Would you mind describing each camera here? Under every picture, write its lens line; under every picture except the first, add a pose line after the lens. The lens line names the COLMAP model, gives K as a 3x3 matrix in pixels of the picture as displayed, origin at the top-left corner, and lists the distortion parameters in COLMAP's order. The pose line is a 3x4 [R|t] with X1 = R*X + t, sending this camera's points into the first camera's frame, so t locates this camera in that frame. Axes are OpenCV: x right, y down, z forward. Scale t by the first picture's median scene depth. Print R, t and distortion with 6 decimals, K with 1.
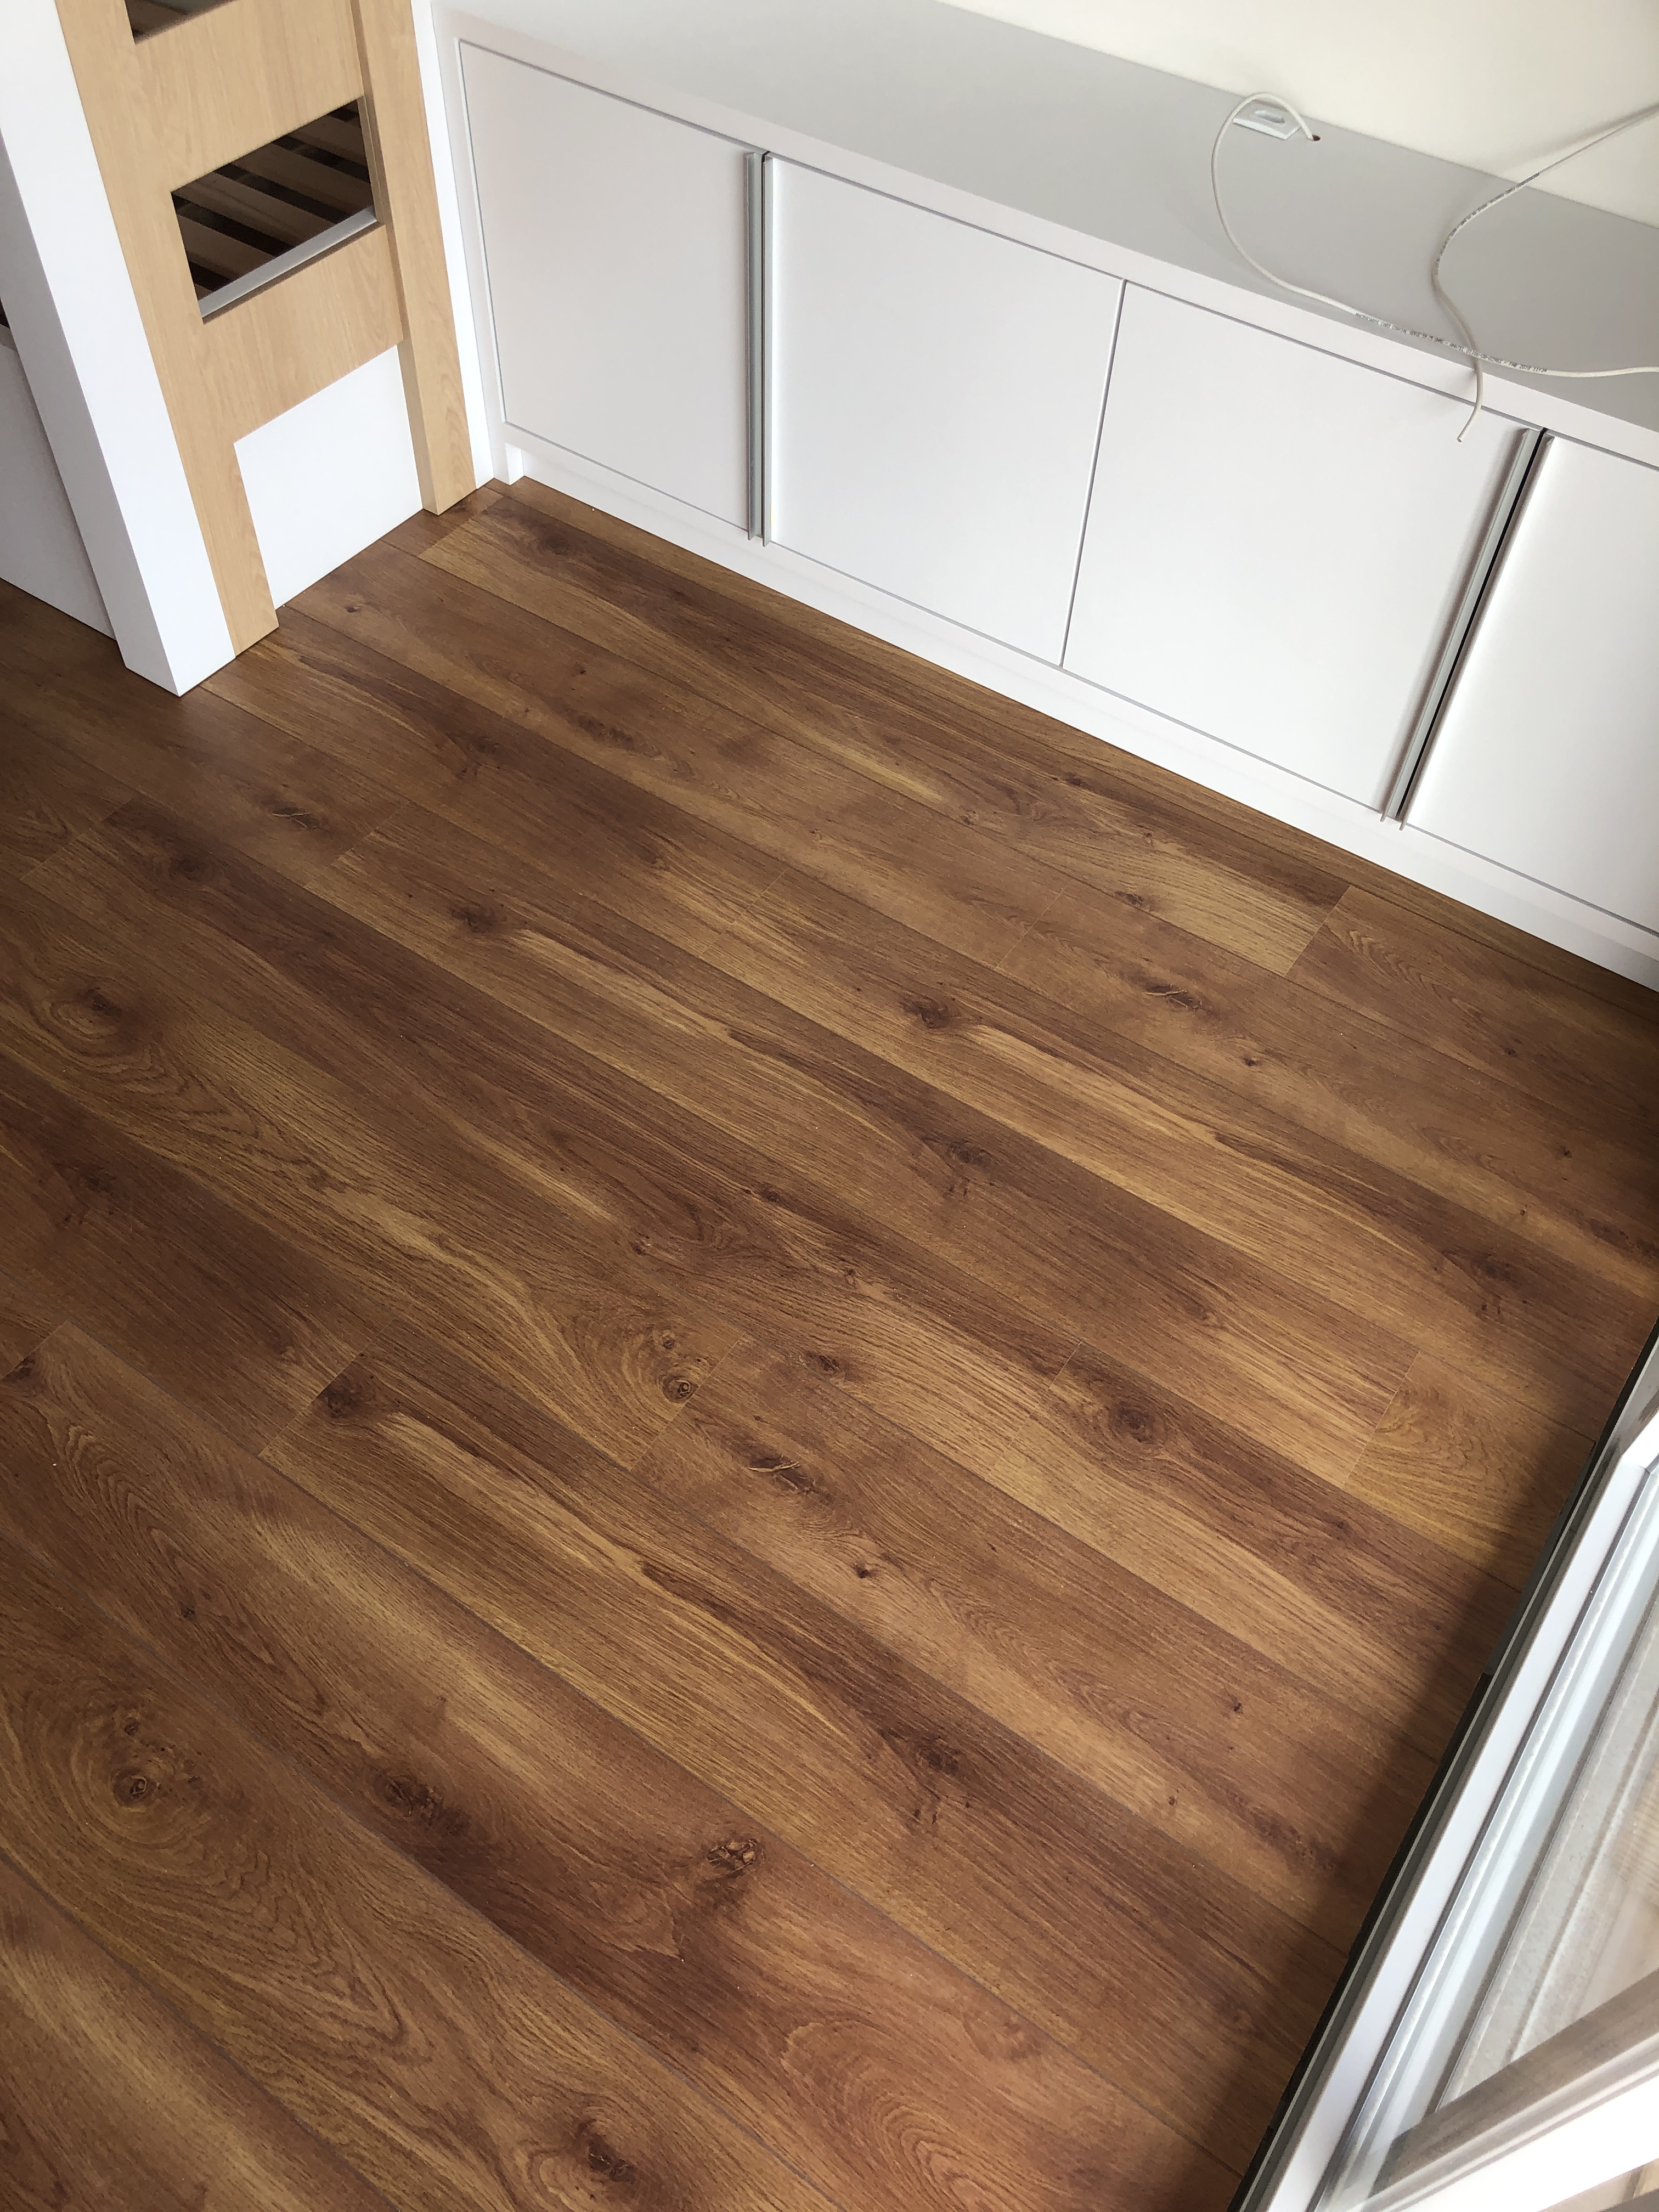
lens RADIAL K [[1819.1, 0, 829.5], [0, 1819.1, 1106.0], [0, 0, 1]] dist [0.026967, -0.030937]
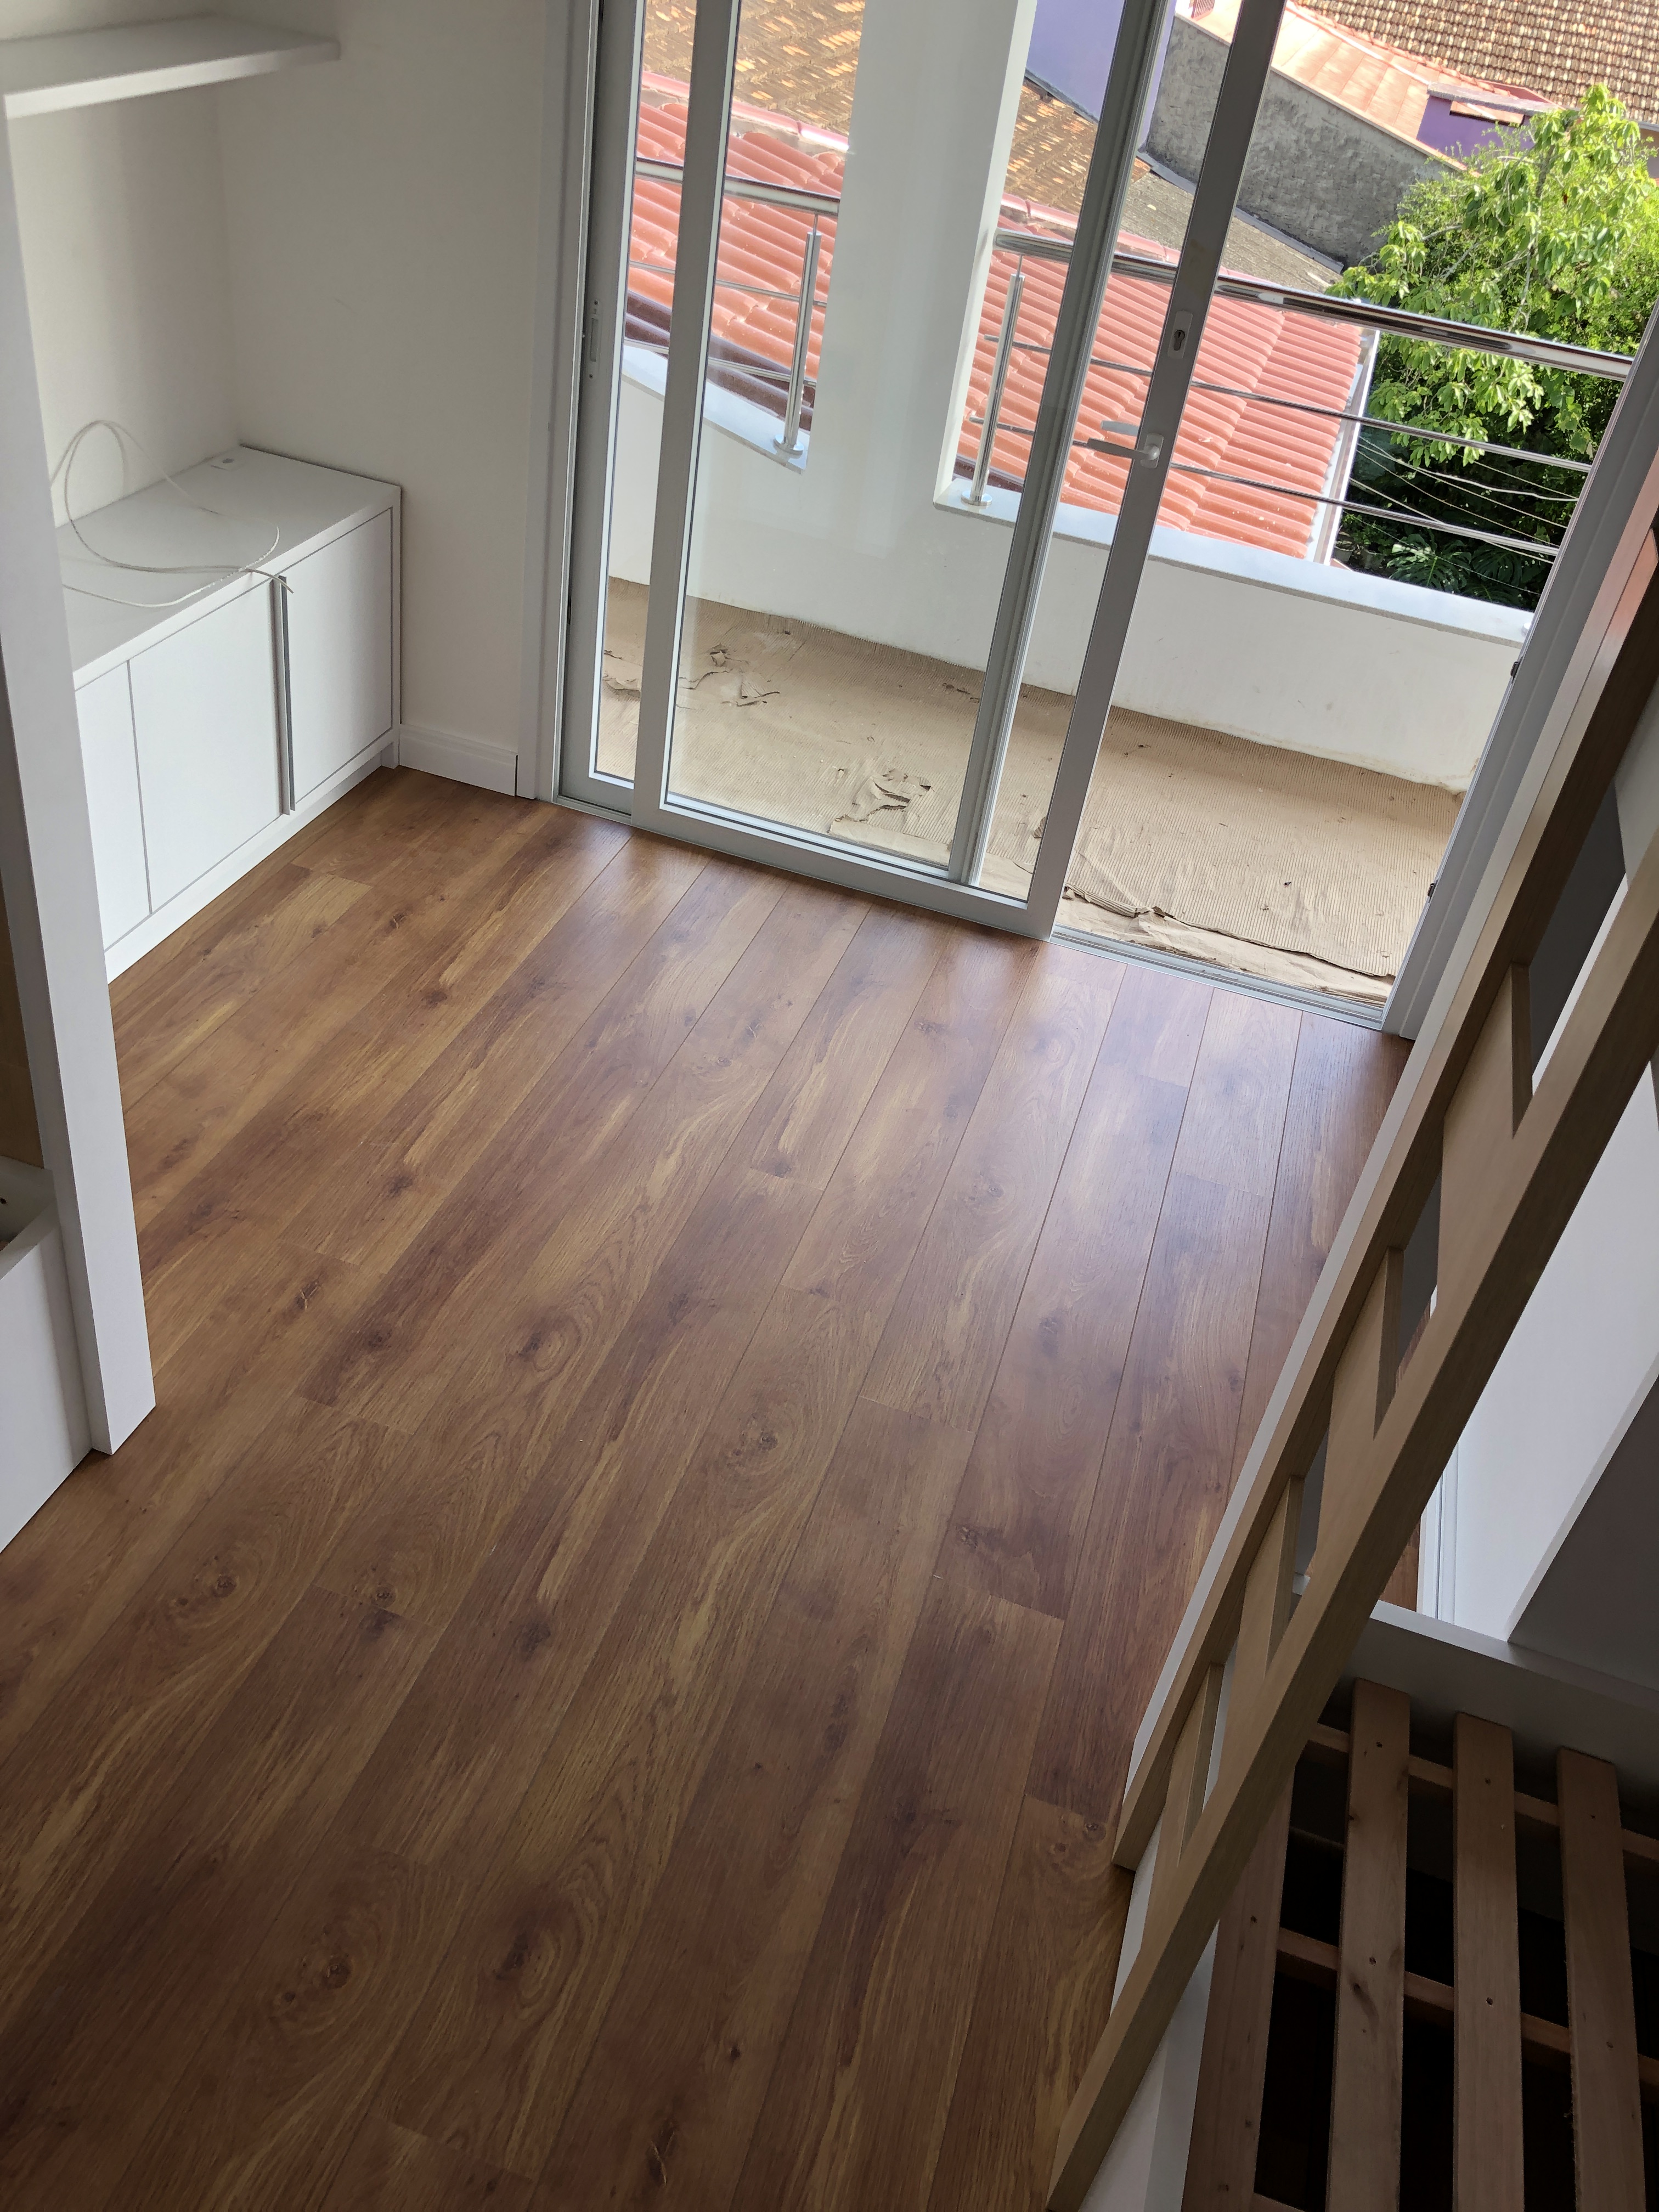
lens RADIAL K [[1769.1, 0, 829.5], [0, 1769.1, 1106.0], [0, 0, 1]] dist [0.014474, -0.080098]
pose [[-0.302609, -0.625884, 0.718816, -1.352113], [0.645267, 0.420523, 0.637802, -0.856875], [-0.701469, 0.656833, 0.276608, 0.394048]]
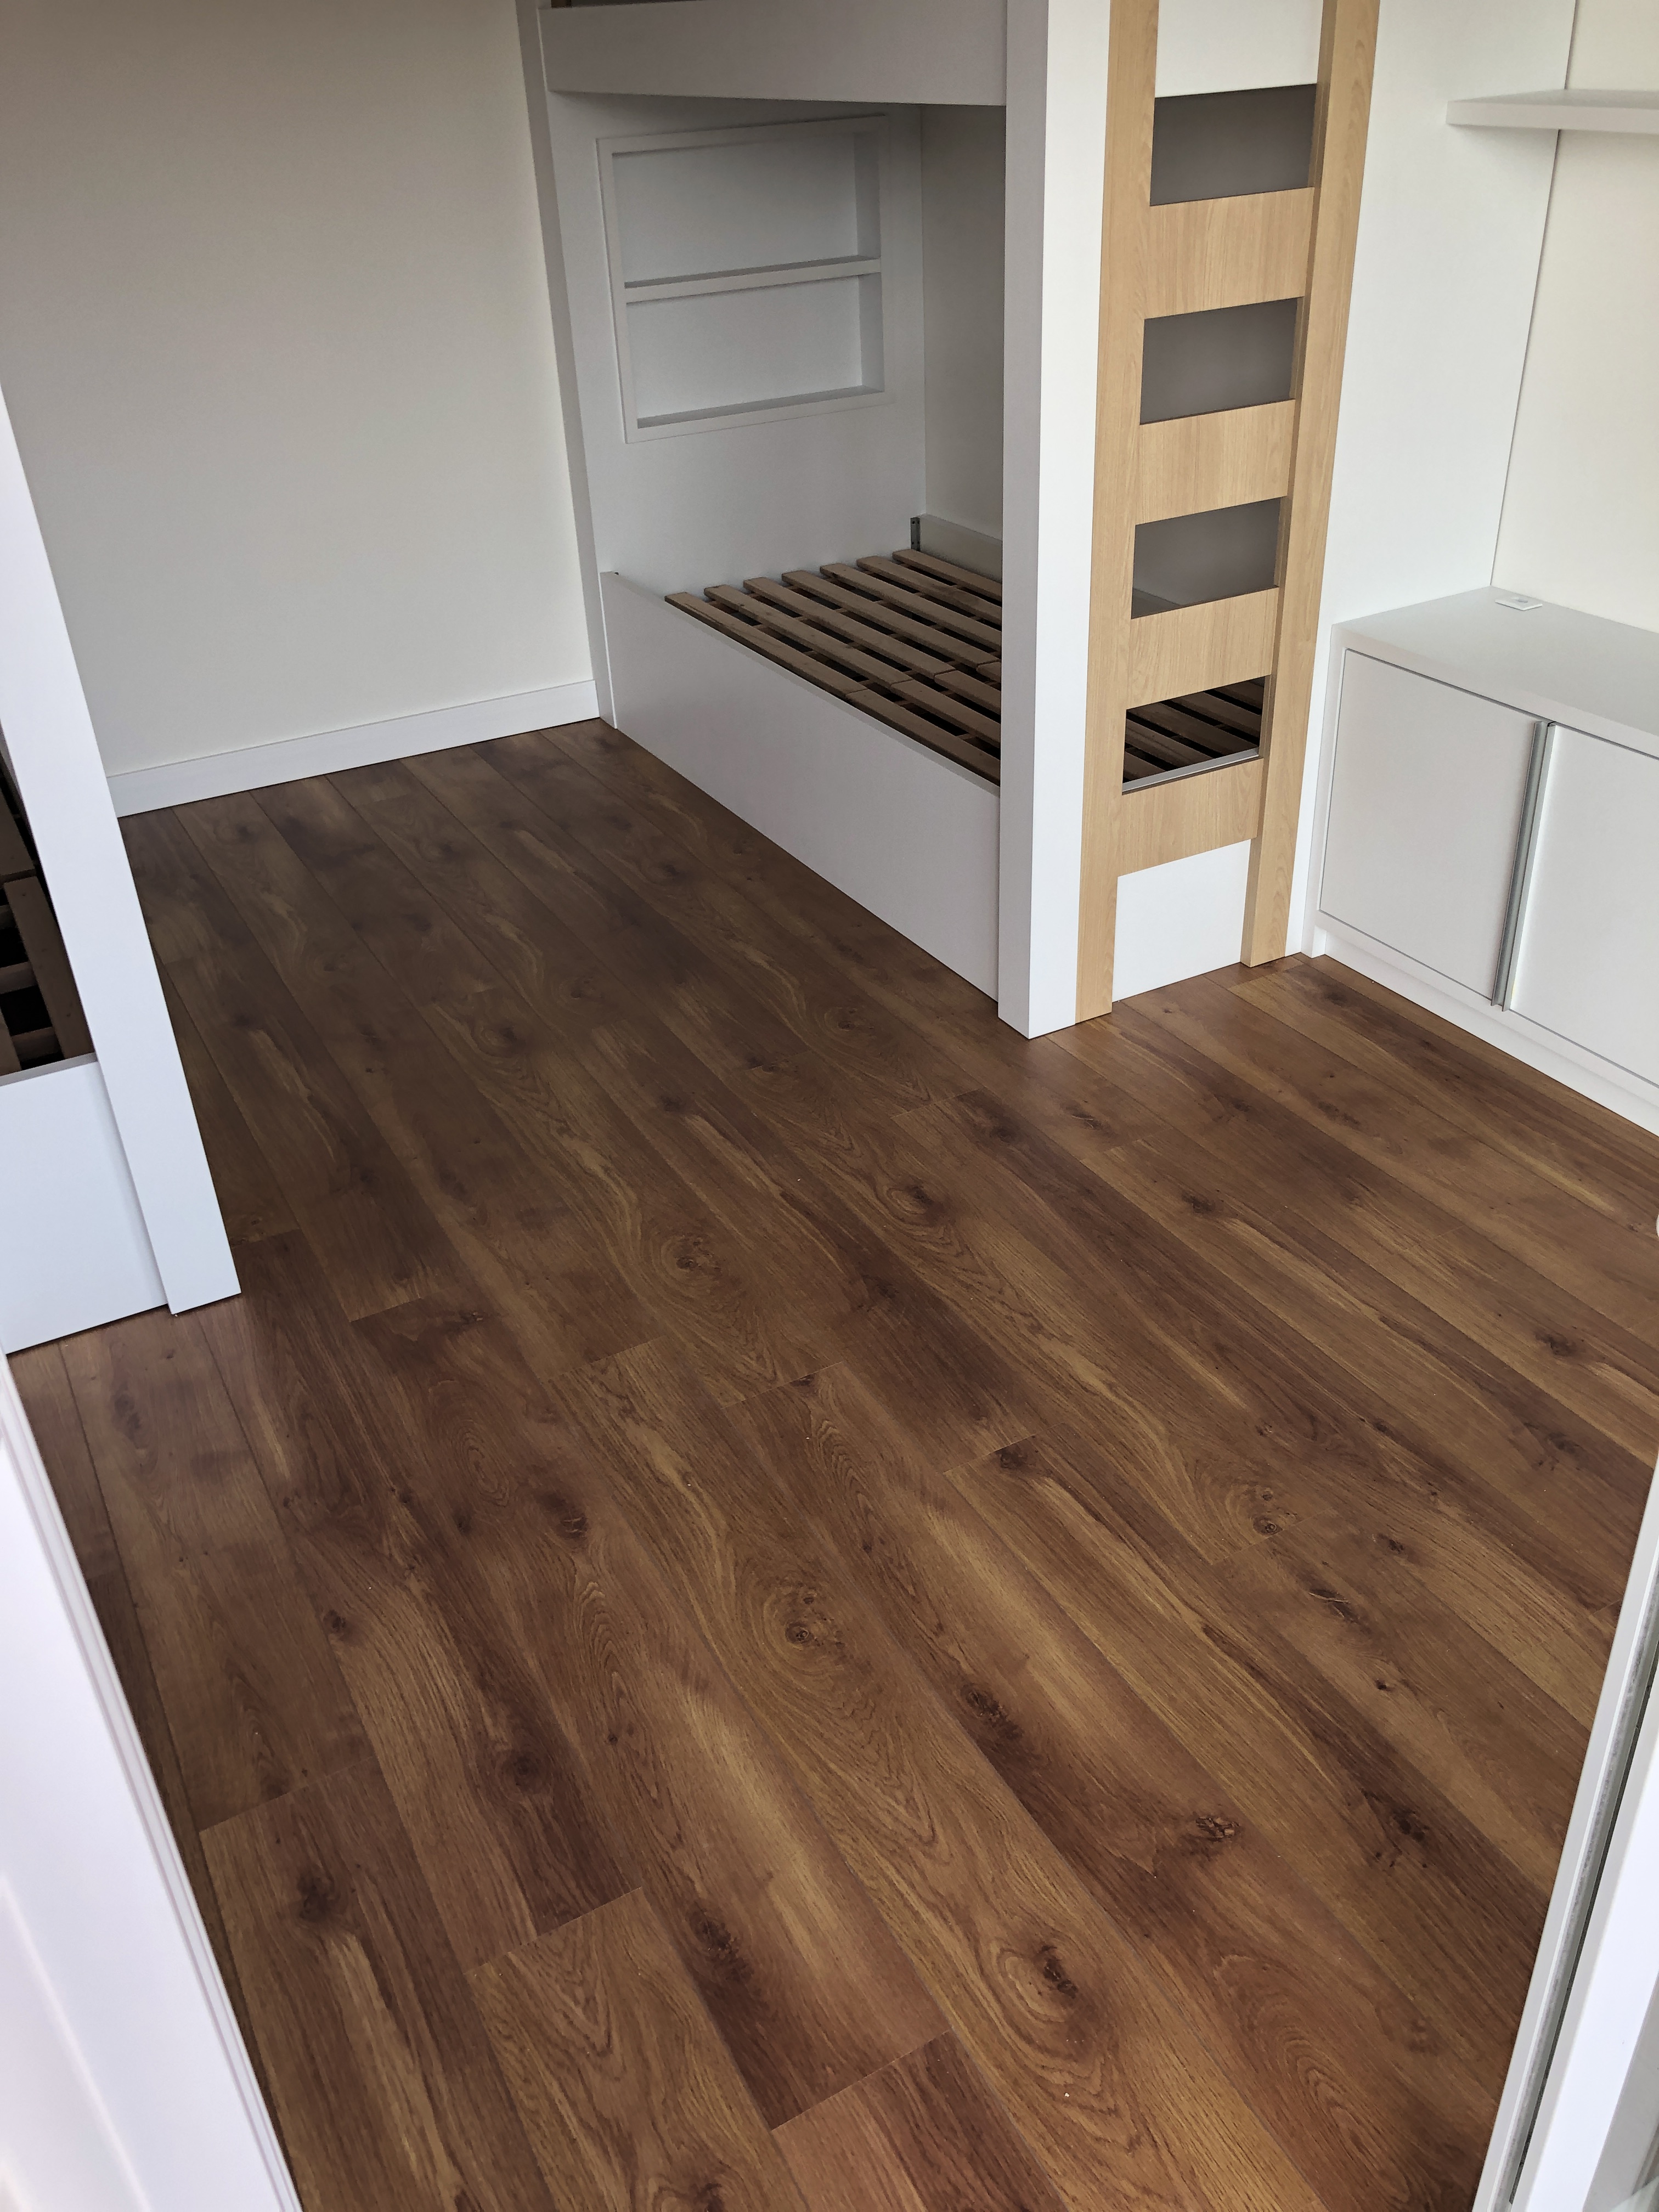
lens RADIAL K [[1819.1, 0, 829.5], [0, 1819.1, 1106.0], [0, 0, 1]] dist [0.026967, -0.030937]
pose [[0.889911, 0.173894, -0.421686, 0.114036], [-0.309478, 0.909323, -0.278127, 0.301365], [0.335084, 0.378010, 0.863033, -0.249502]]
